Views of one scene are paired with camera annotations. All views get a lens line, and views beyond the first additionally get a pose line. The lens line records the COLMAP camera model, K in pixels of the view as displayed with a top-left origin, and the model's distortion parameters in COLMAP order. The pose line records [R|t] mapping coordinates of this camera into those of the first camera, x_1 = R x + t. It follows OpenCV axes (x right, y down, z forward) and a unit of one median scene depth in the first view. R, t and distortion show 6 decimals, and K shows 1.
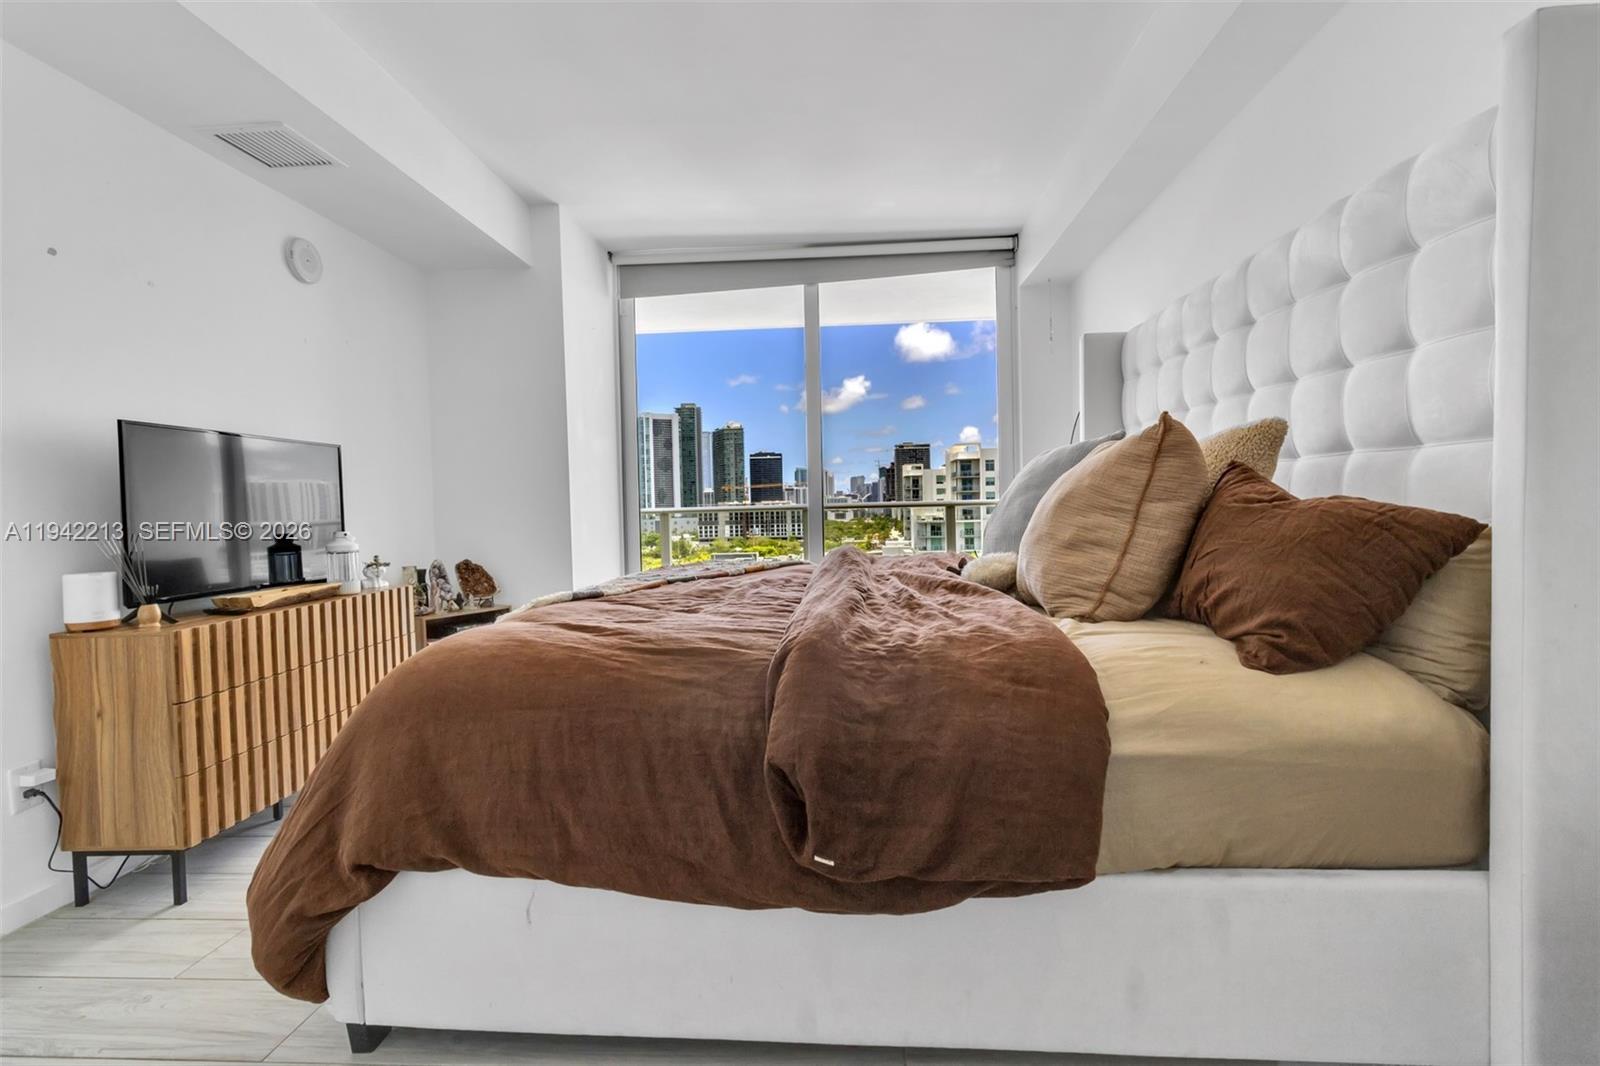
lens RADIAL K [[736.3, 0, 800.0], [0, 736.3, 533.0], [0, 0, 1]] dist [-0.014571, -0.000115]
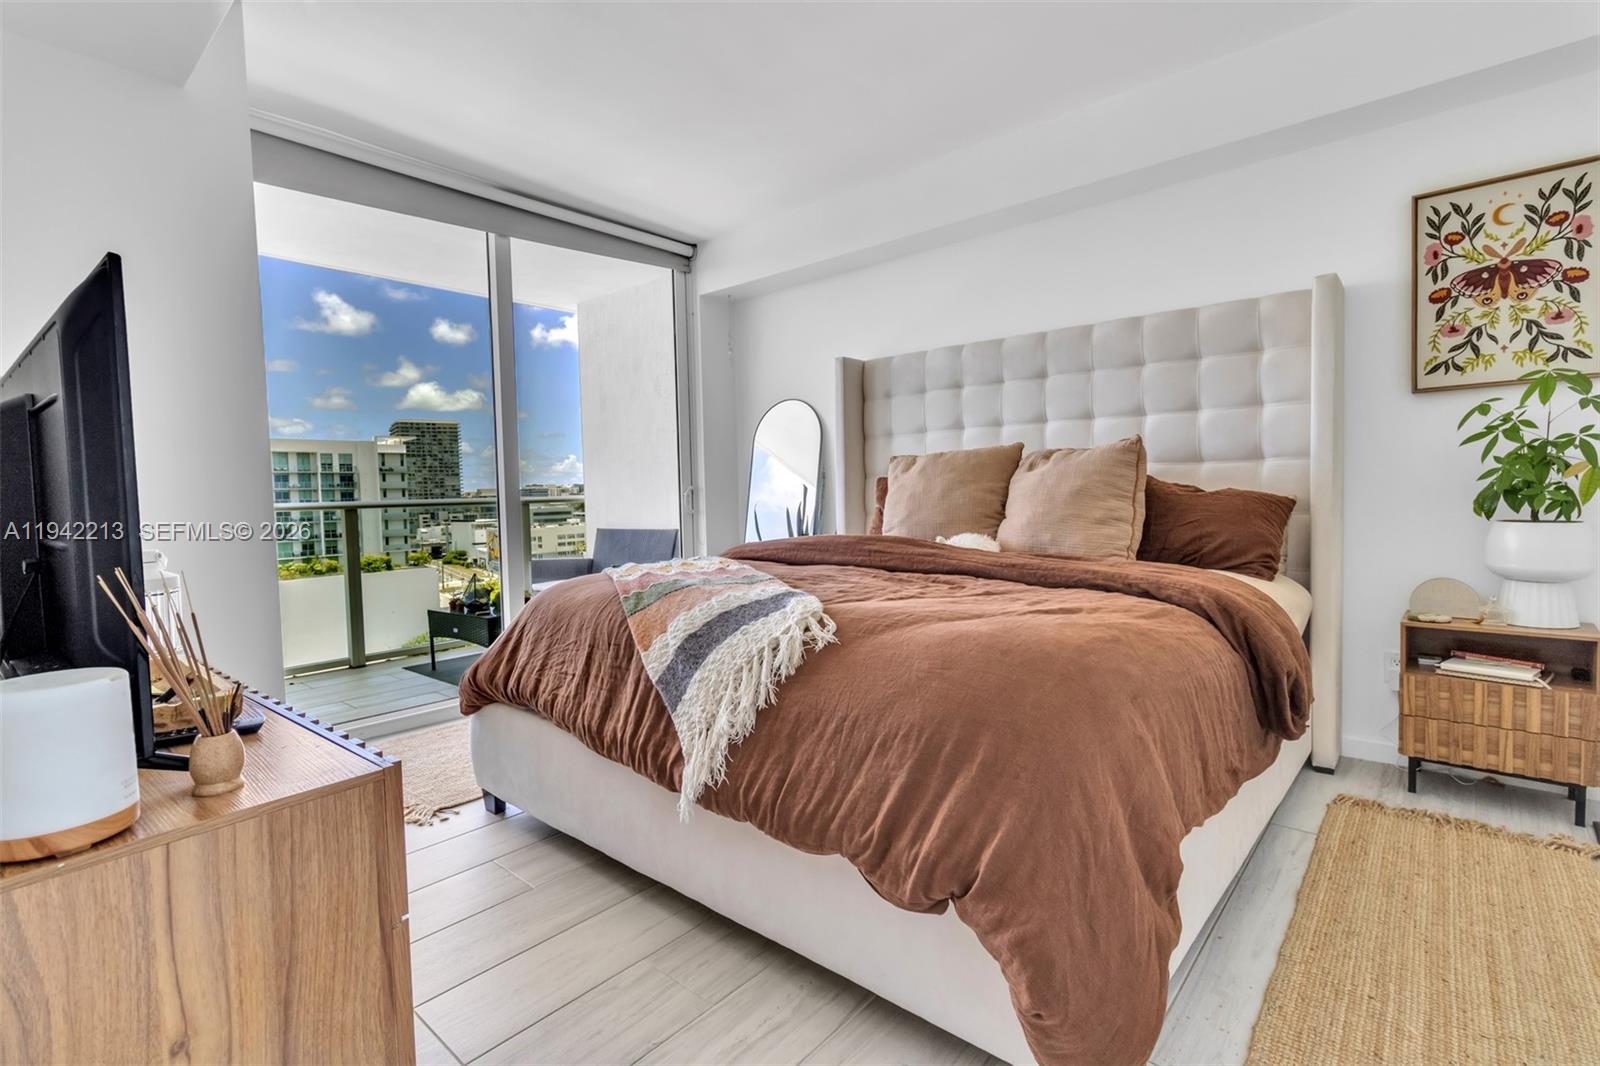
lens RADIAL K [[736.3, 0, 800.0], [0, 736.3, 533.0], [0, 0, 1]] dist [-0.014571, -0.000115]
pose [[0.622316, -0.029249, 0.782219, -0.641333], [0.033441, 0.999383, 0.010764, 0.002557], [-0.782051, 0.019459, 0.622910, 0.328925]]
